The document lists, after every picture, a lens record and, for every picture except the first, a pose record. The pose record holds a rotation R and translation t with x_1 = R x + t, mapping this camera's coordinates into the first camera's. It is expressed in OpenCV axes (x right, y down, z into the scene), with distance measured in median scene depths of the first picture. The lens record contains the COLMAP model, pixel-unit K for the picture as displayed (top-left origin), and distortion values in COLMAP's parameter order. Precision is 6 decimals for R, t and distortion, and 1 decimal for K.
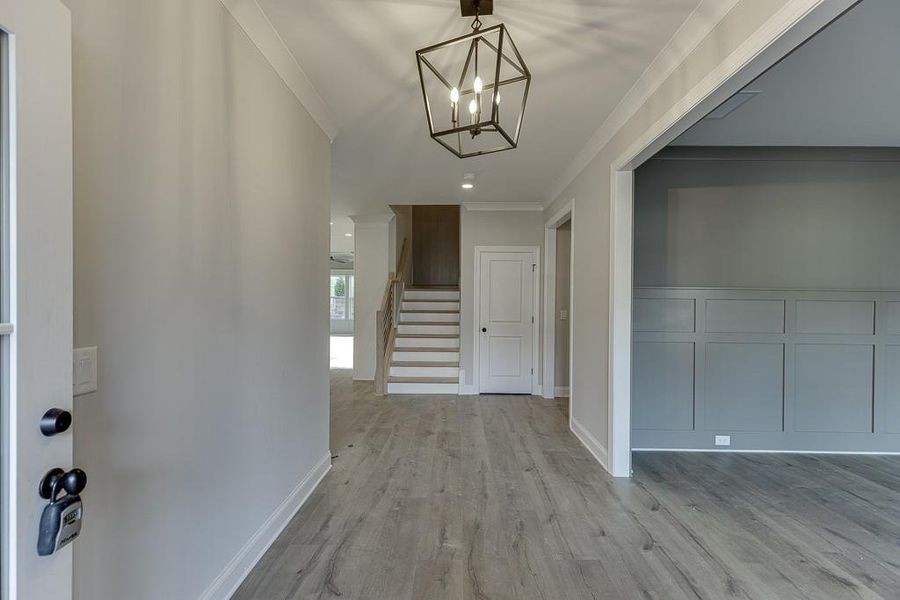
lens RADIAL K [[410.4, 0, 453.5], [0, 410.4, 293.2], [0, 0, 1]] dist [0.001034, 0.001525]
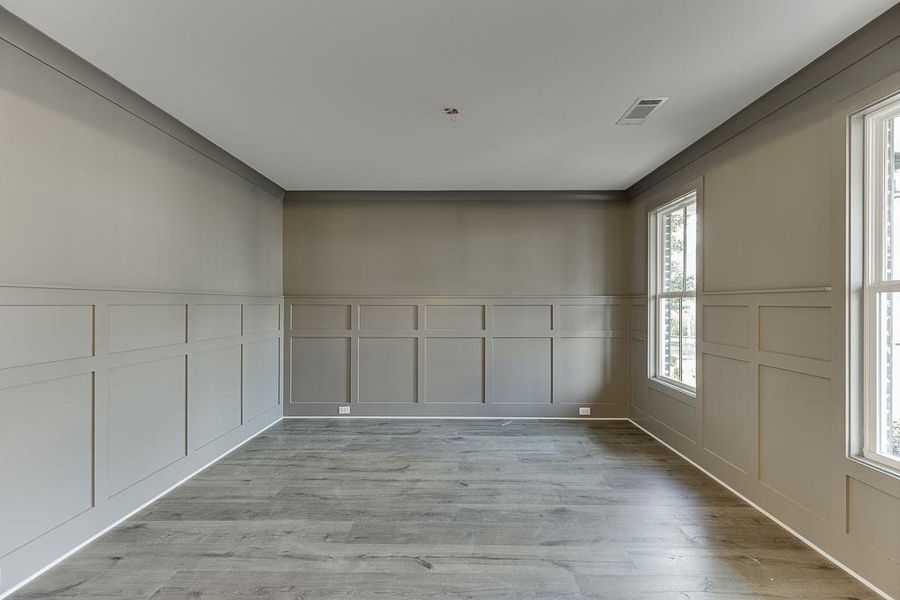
lens RADIAL K [[402.4, 0, 458.8], [0, 402.4, 300.2], [0, 0, 1]] dist [-0.003950, -0.000424]
pose [[0.005526, -0.006271, 0.999965, 0.178580], [-0.009753, 0.999932, 0.006325, -0.002346], [-0.999937, -0.009788, 0.005464, 0.438050]]
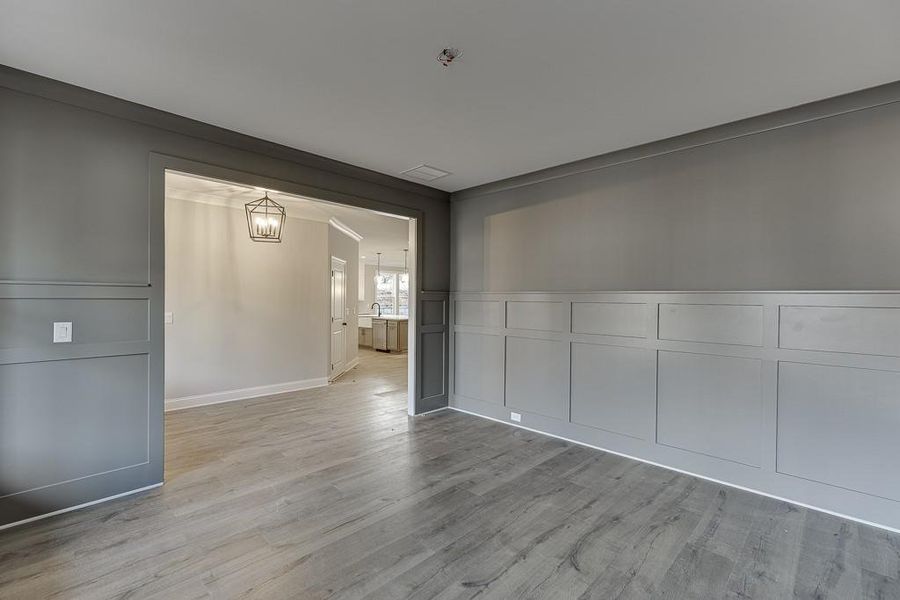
lens RADIAL K [[402.4, 0, 462.4], [0, 402.4, 302.8], [0, 0, 1]] dist [-0.003950, -0.000424]
pose [[0.730171, 0.003500, -0.683256, 1.417973], [0.004597, 0.999939, 0.010035, 0.003587], [0.683249, -0.010468, 0.730110, 0.016708]]
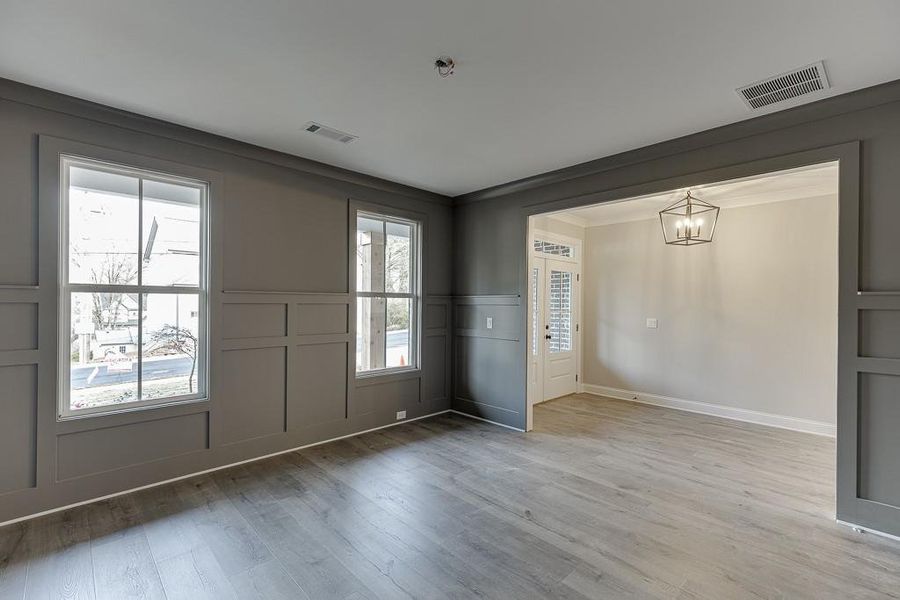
lens RADIAL K [[402.4, 0, 451.8], [0, 402.4, 302.1], [0, 0, 1]] dist [-0.003950, -0.000424]
pose [[-0.719169, -0.018009, -0.694602, 1.404760], [-0.011576, 0.999836, -0.013938, 0.014201], [0.694739, -0.001983, -0.719259, 0.926635]]
